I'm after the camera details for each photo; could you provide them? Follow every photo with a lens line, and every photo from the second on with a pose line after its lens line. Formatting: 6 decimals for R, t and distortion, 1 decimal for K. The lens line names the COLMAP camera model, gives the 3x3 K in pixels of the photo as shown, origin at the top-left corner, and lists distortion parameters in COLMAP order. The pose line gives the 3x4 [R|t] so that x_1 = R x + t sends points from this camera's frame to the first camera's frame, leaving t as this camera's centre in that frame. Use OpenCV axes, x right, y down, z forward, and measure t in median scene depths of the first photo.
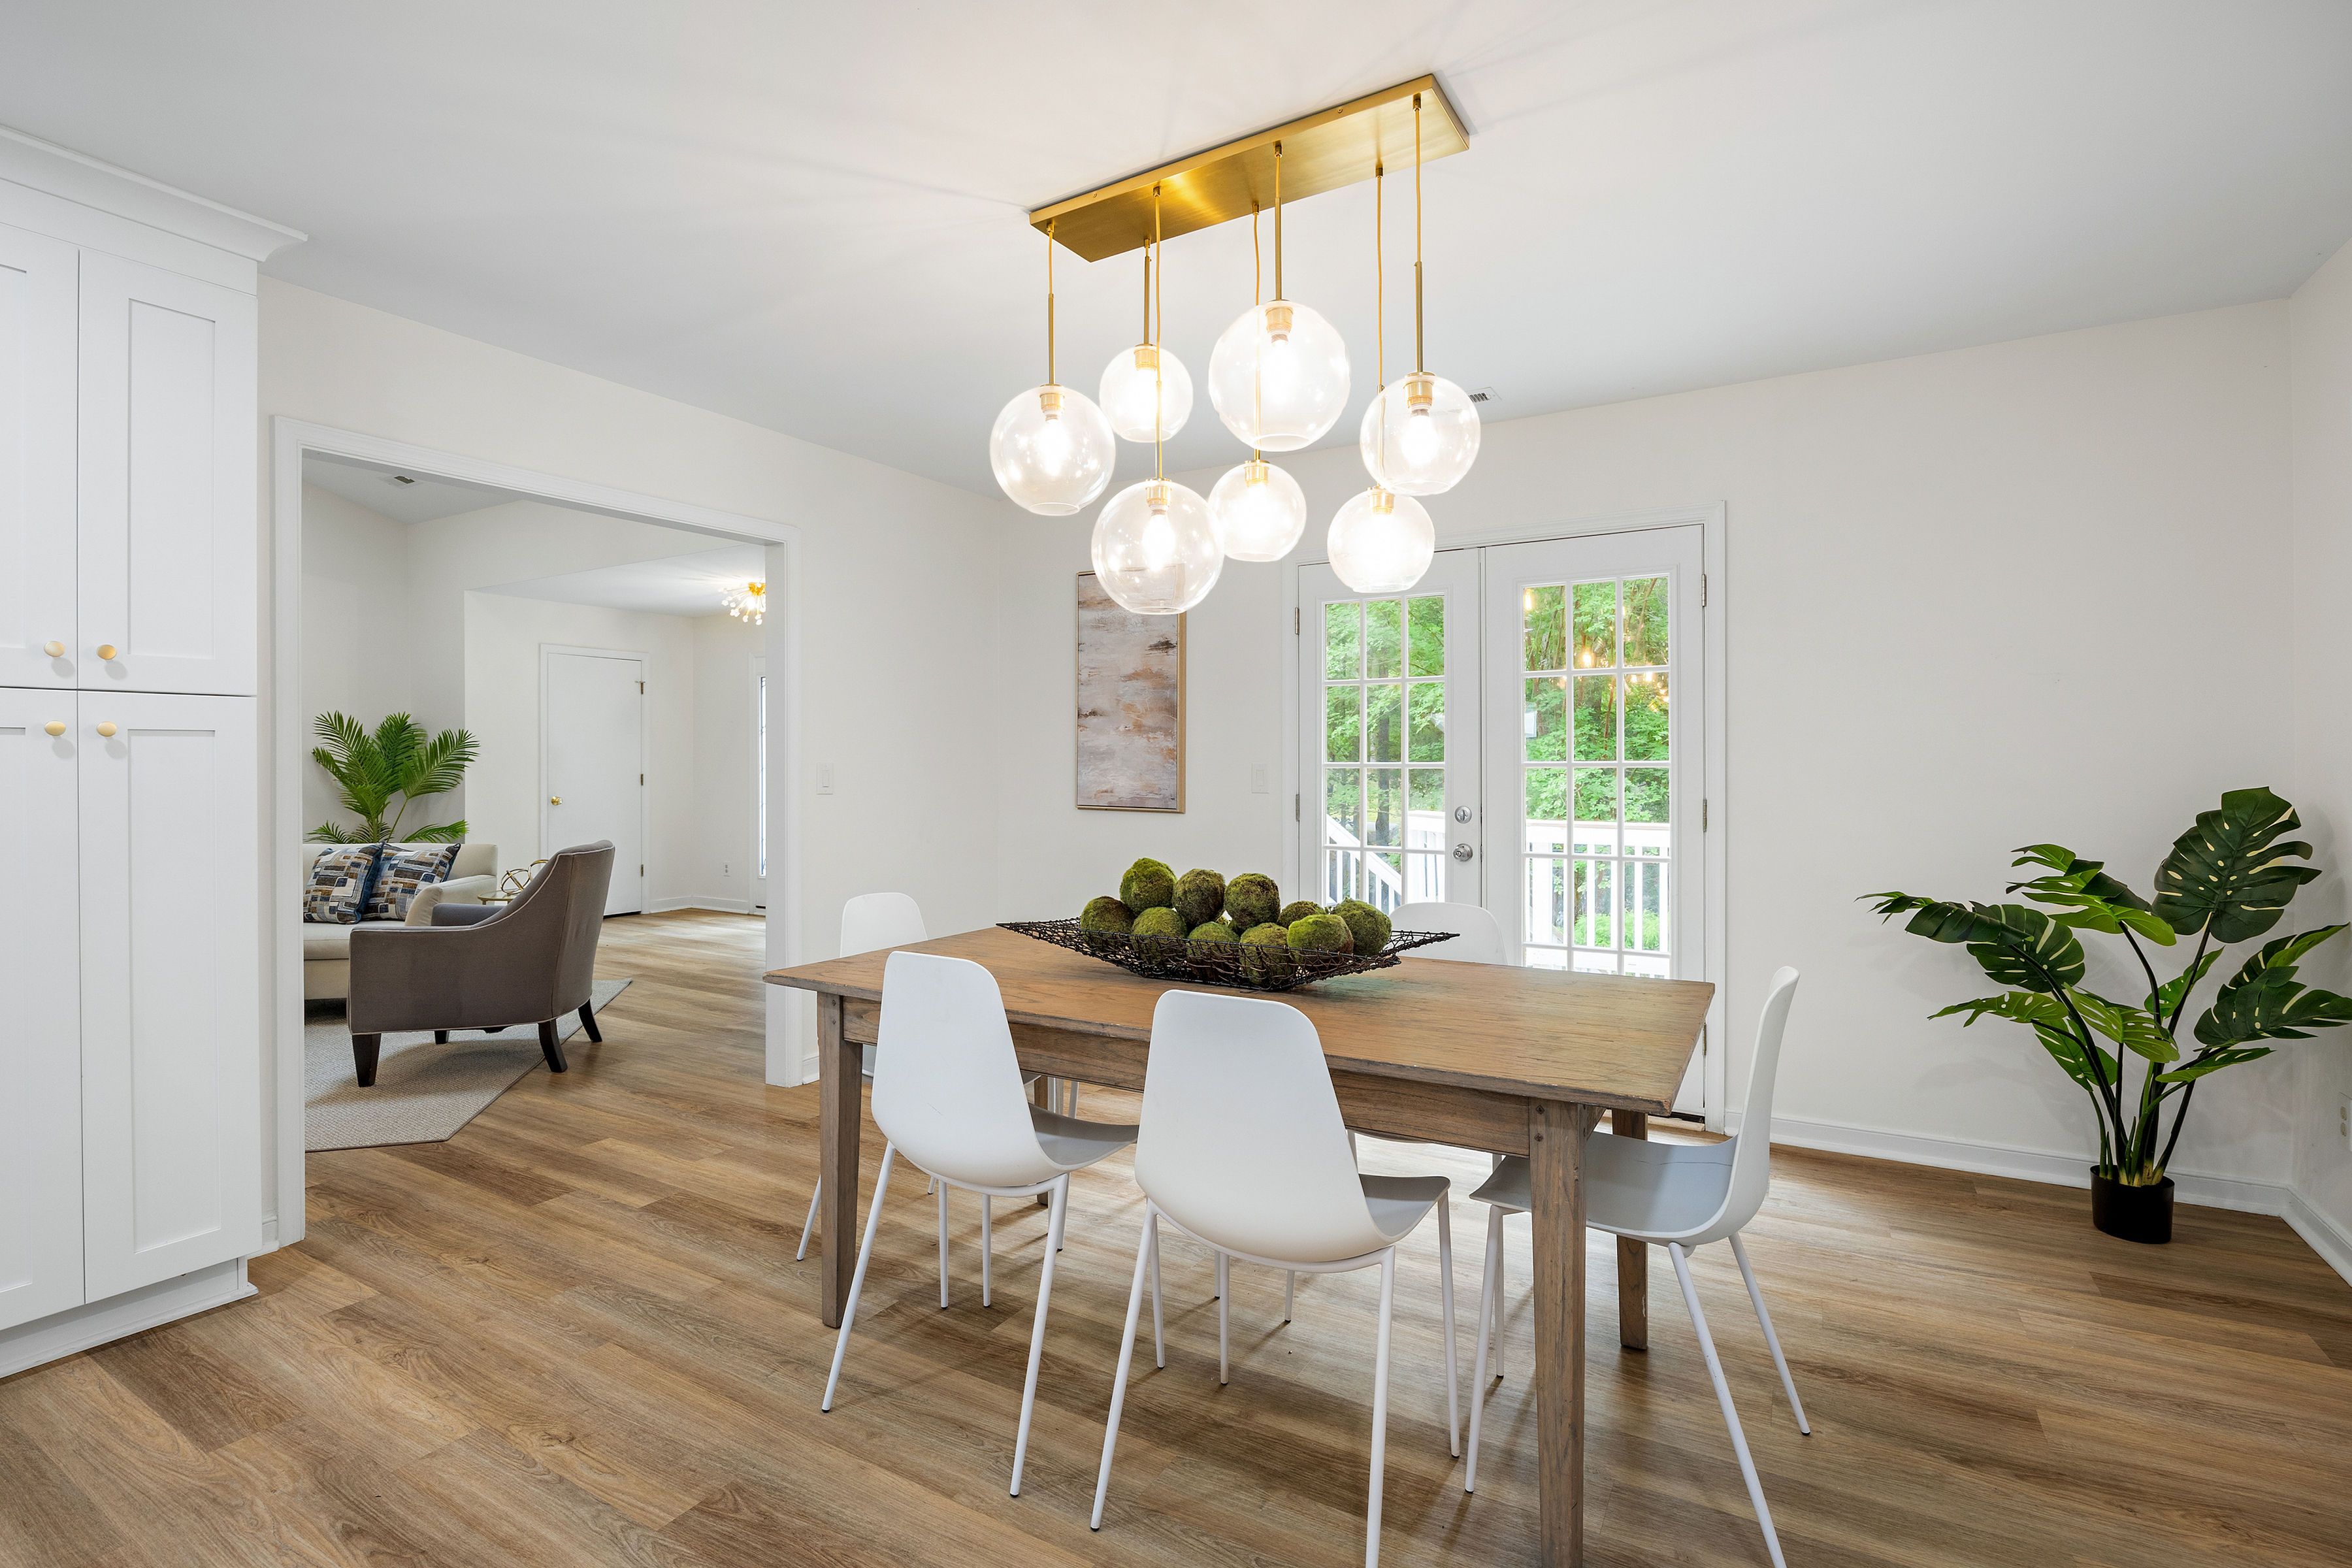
lens RADIAL K [[1103.5, 0, 1180.2], [0, 1103.5, 762.9], [0, 0, 1]] dist [-0.001798, -0.000070]
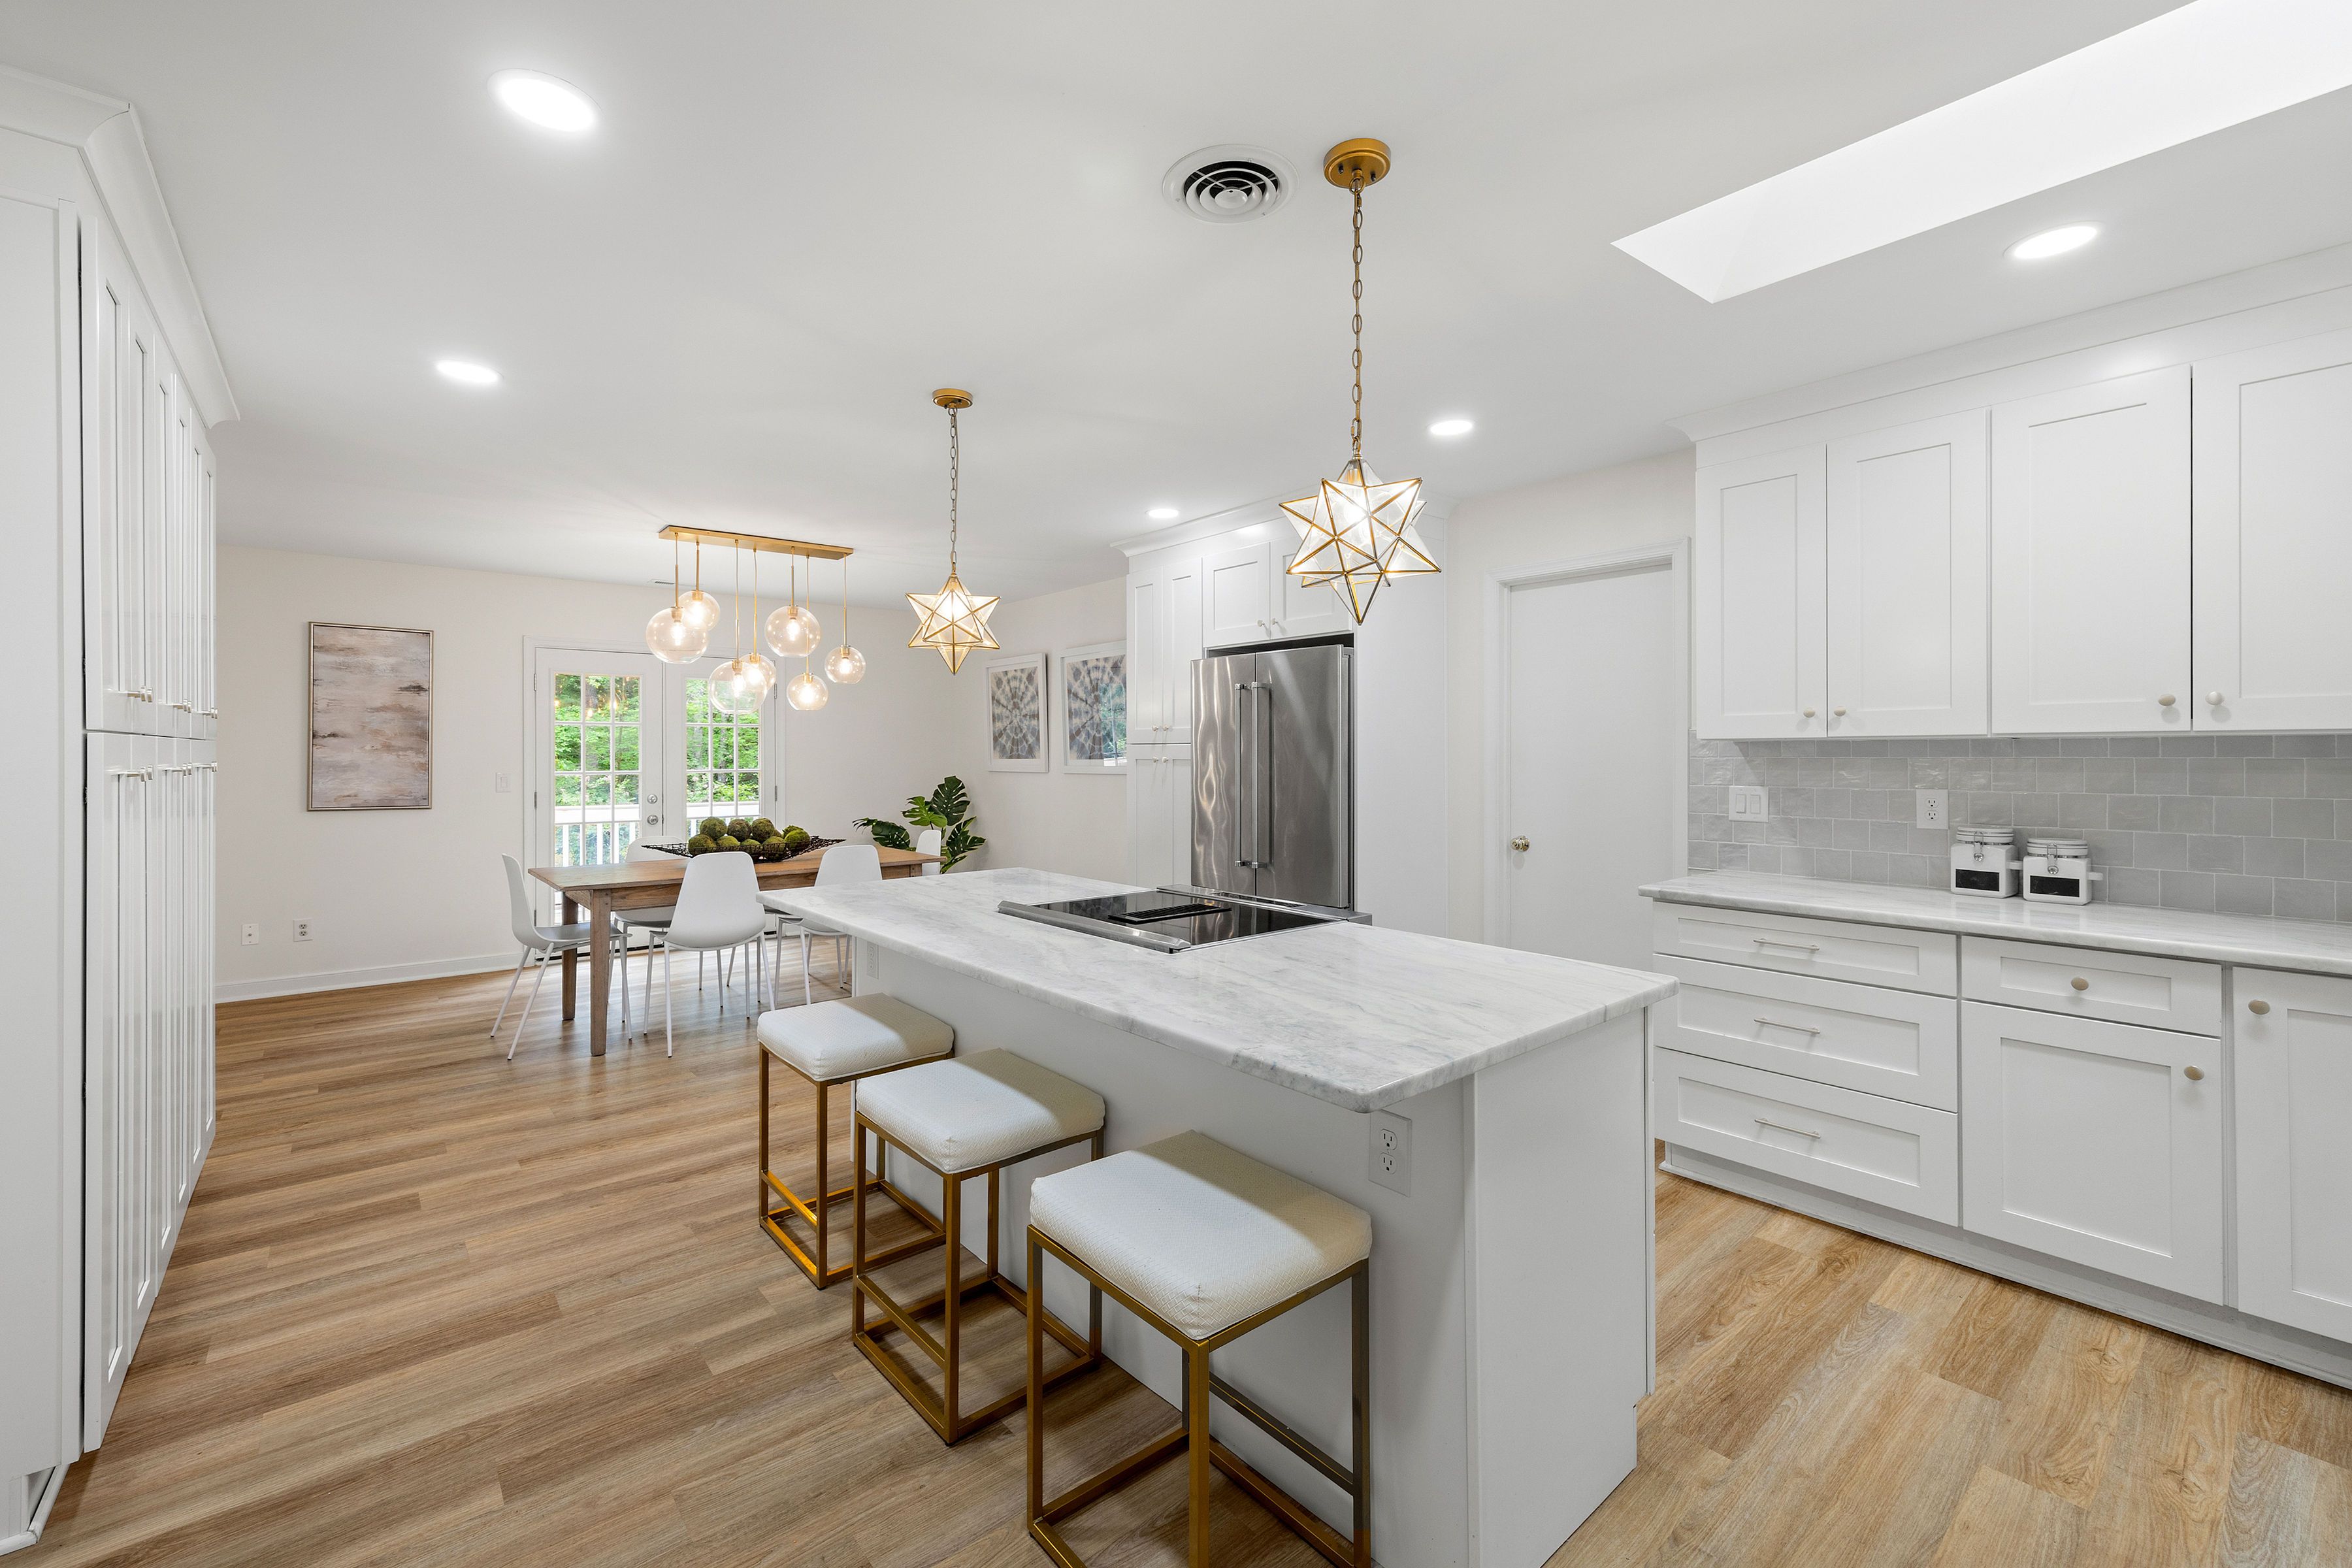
lens RADIAL K [[978.2, 0, 1142.4], [0, 978.2, 760.0], [0, 0, 1]] dist [0.019181, -0.006505]
pose [[0.356146, -0.004127, 0.934421, -0.951882], [0.002030, 0.999991, 0.003643, -0.021704], [-0.934428, 0.000600, 0.356151, -0.331567]]
